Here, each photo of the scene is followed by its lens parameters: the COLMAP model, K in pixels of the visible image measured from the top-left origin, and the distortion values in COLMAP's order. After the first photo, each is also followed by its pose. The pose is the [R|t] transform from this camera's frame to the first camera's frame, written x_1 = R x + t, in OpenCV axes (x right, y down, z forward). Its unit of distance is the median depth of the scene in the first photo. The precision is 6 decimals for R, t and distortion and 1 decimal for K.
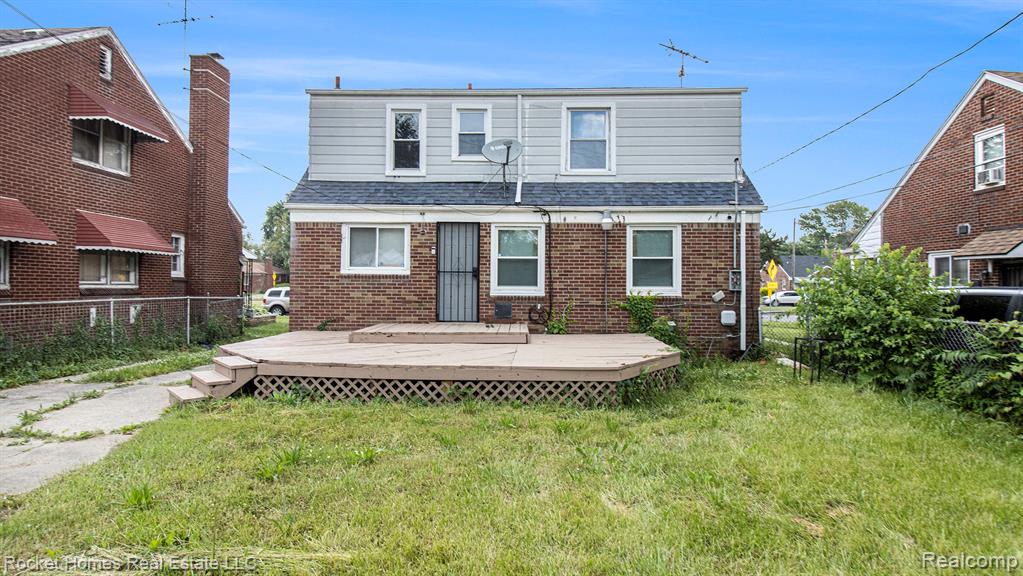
lens RADIAL K [[564.3, 0, 502.8], [0, 564.3, 287.2], [0, 0, 1]] dist [-0.000675, -0.004167]
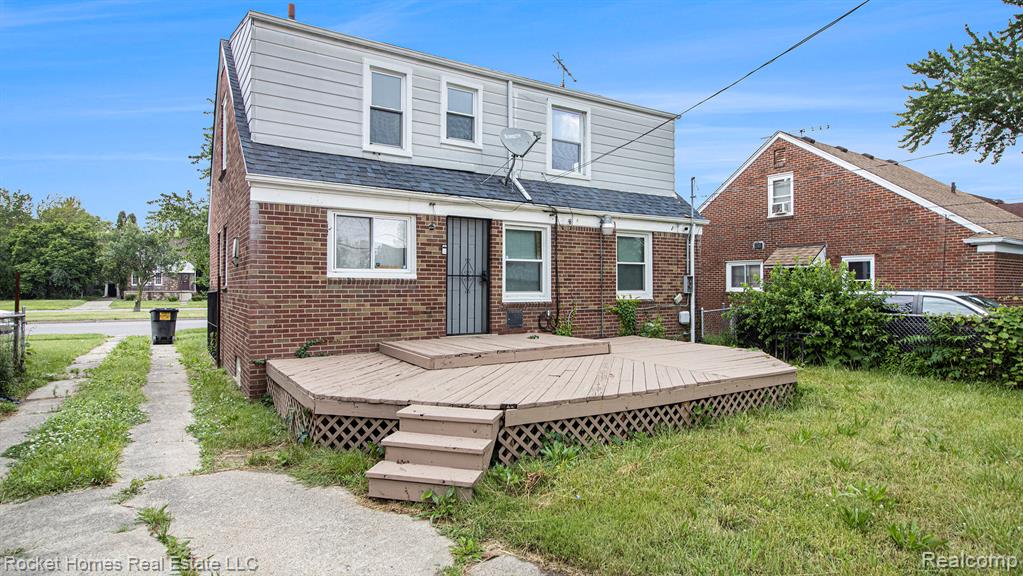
lens RADIAL K [[564.3, 0, 505.4], [0, 564.3, 289.5], [0, 0, 1]] dist [-0.000675, -0.004167]
pose [[0.819385, -0.009575, 0.573164, -0.523112], [0.007304, 0.999954, 0.006263, -0.011366], [-0.573198, -0.000946, 0.819417, 0.271097]]
